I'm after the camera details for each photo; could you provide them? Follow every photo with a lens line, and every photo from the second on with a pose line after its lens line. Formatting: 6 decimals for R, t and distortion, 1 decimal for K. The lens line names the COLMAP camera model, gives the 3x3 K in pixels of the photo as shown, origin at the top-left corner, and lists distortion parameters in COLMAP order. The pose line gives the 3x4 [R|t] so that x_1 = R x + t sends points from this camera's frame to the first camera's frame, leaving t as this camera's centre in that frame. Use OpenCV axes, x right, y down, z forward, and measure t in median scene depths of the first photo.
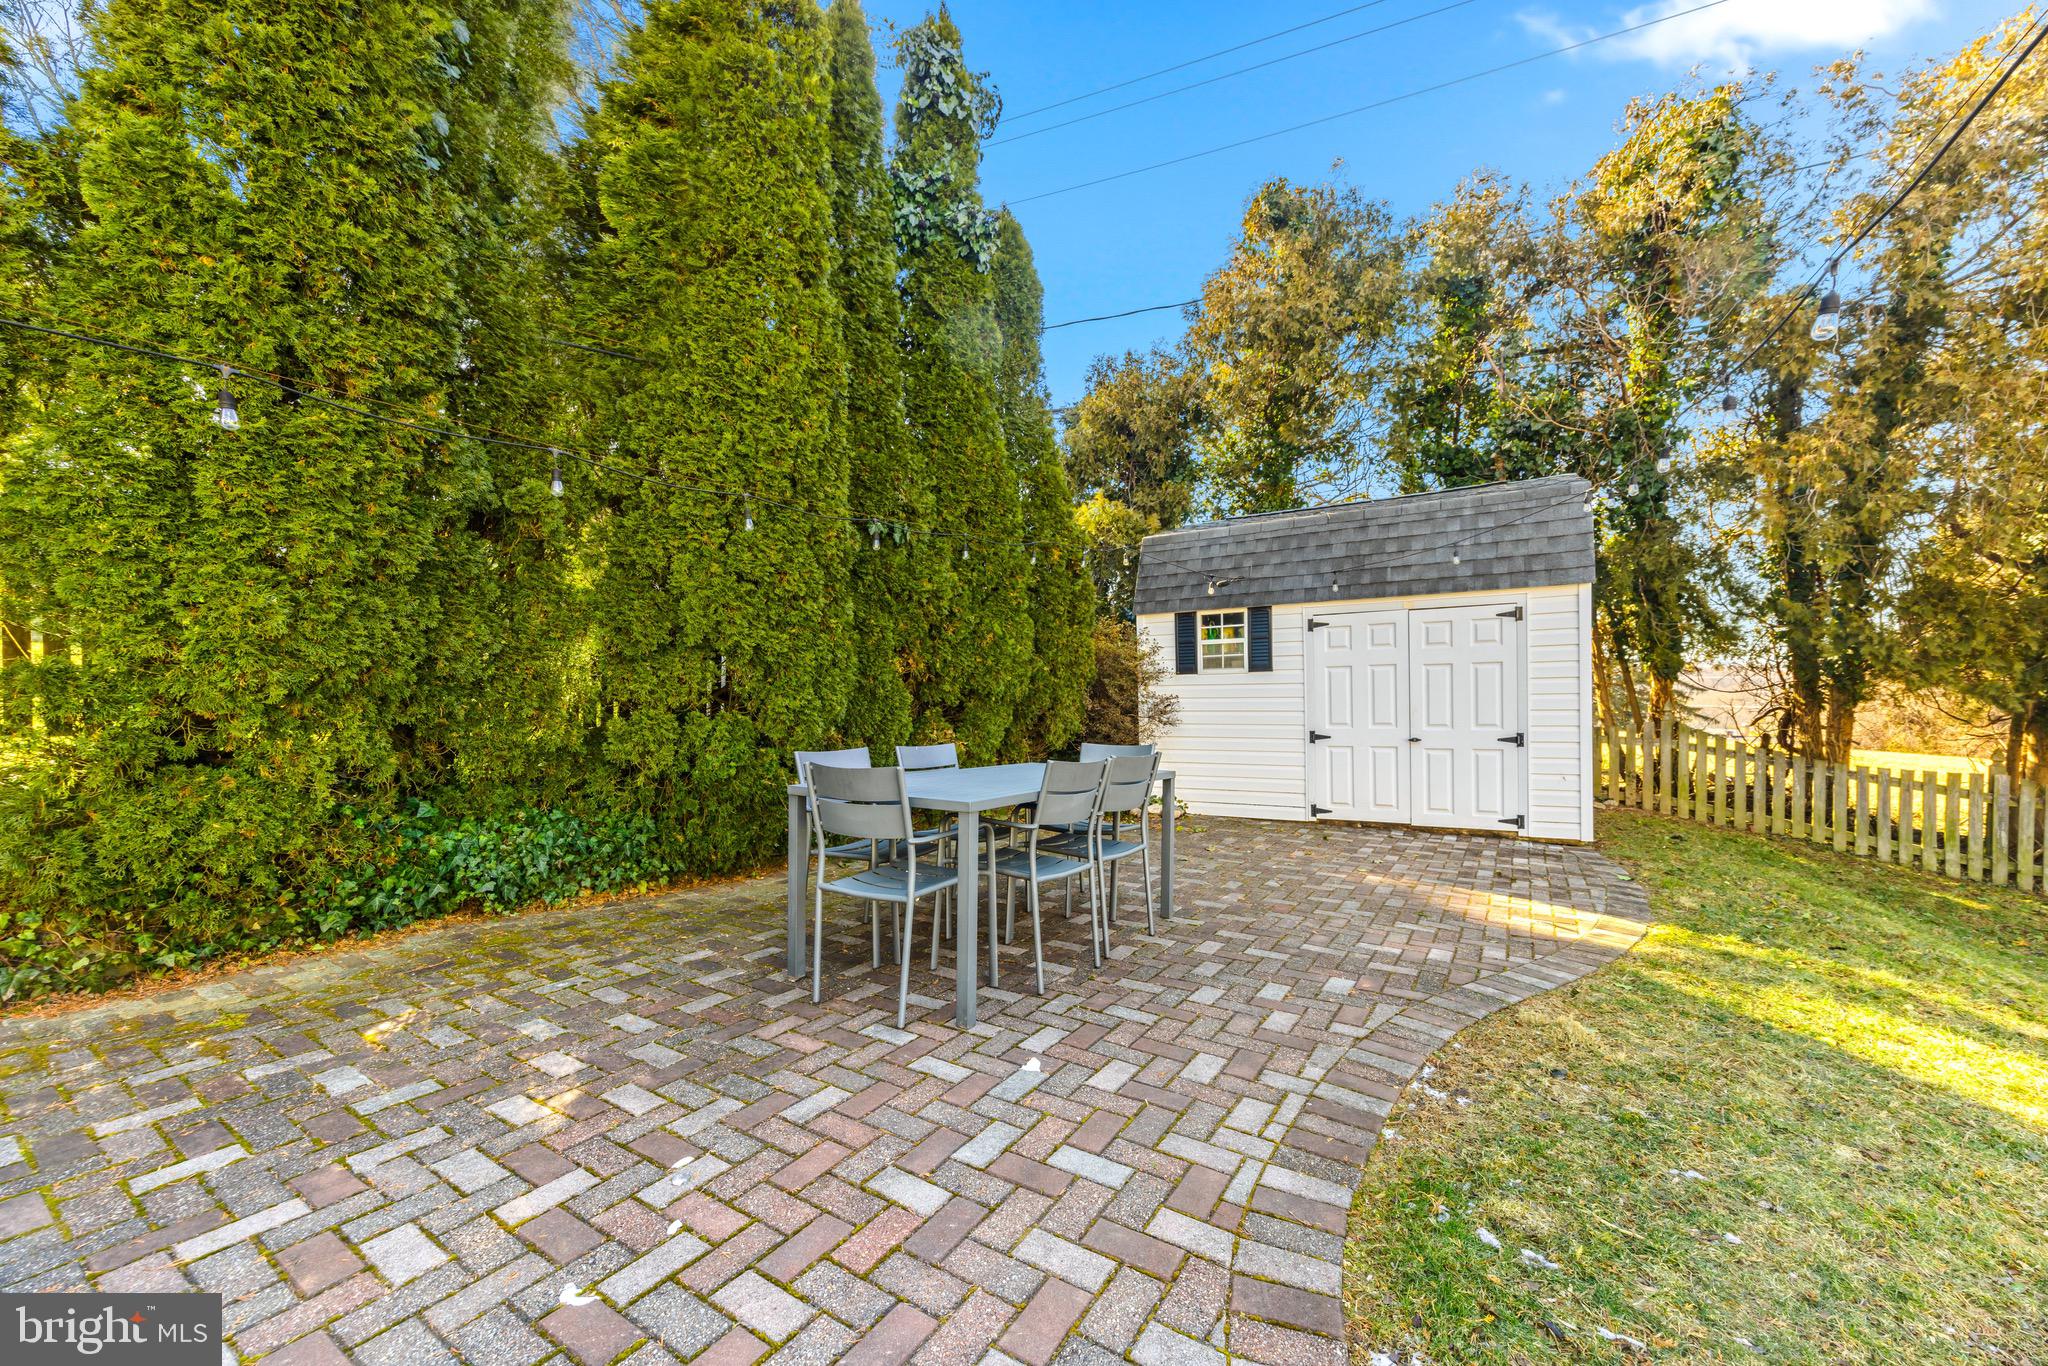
lens RADIAL K [[779.0, 0, 1026.7], [0, 779.0, 716.2], [0, 0, 1]] dist [-0.002645, -0.000069]
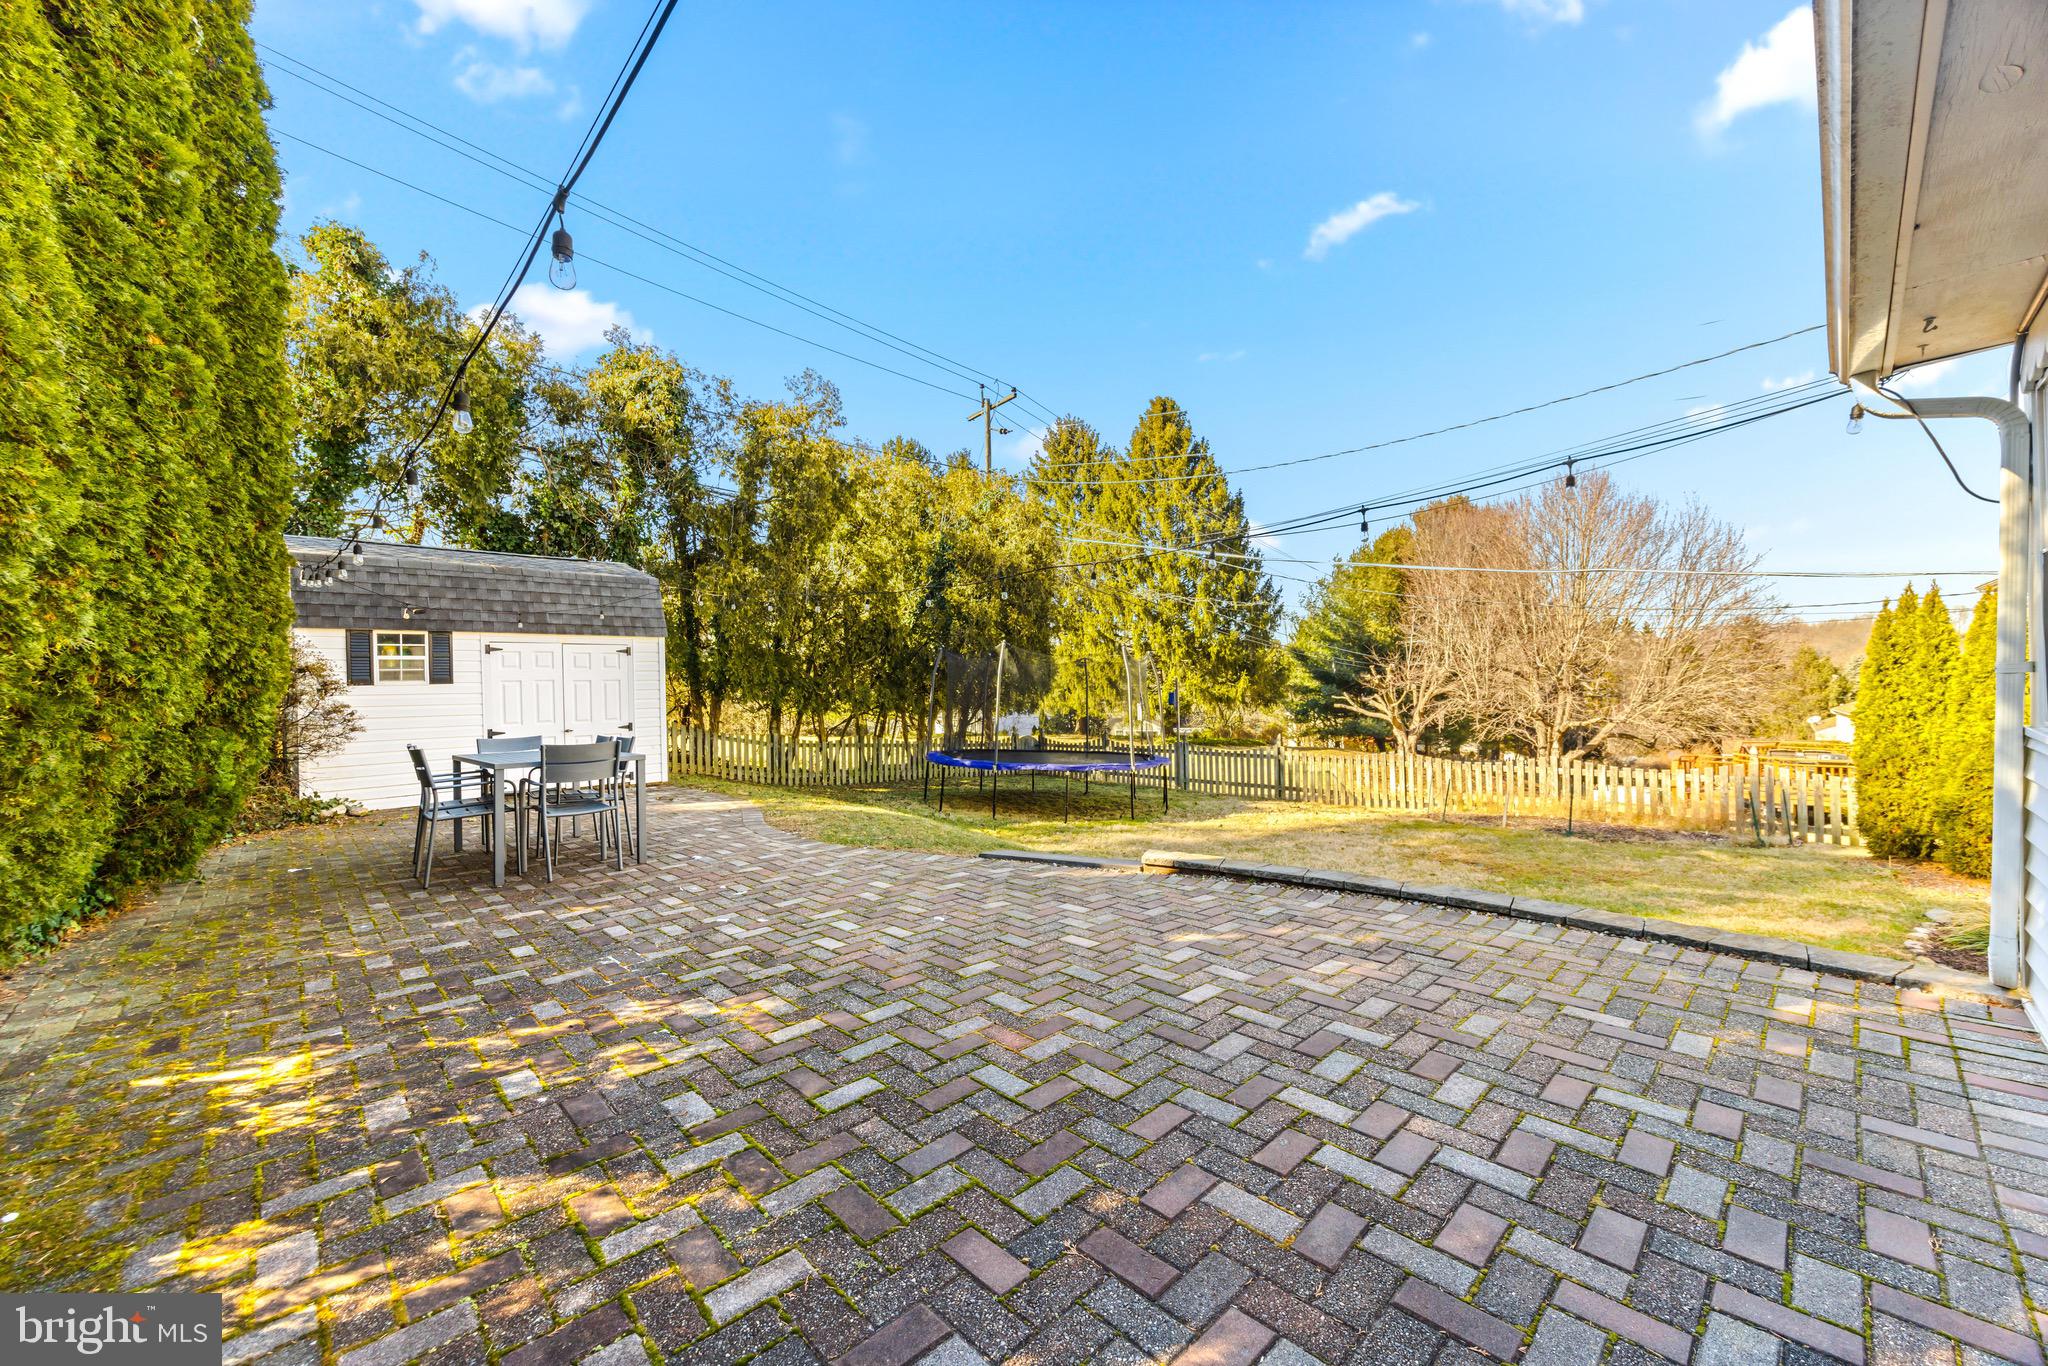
lens RADIAL K [[778.3, 0, 1021.8], [0, 778.3, 684.3], [0, 0, 1]] dist [-0.000775, 0.000219]
pose [[0.232918, 0.004212, 0.972487, -0.756724], [0.040168, 0.999096, -0.013948, -0.002961], [-0.971666, 0.042312, 0.232538, -0.197256]]
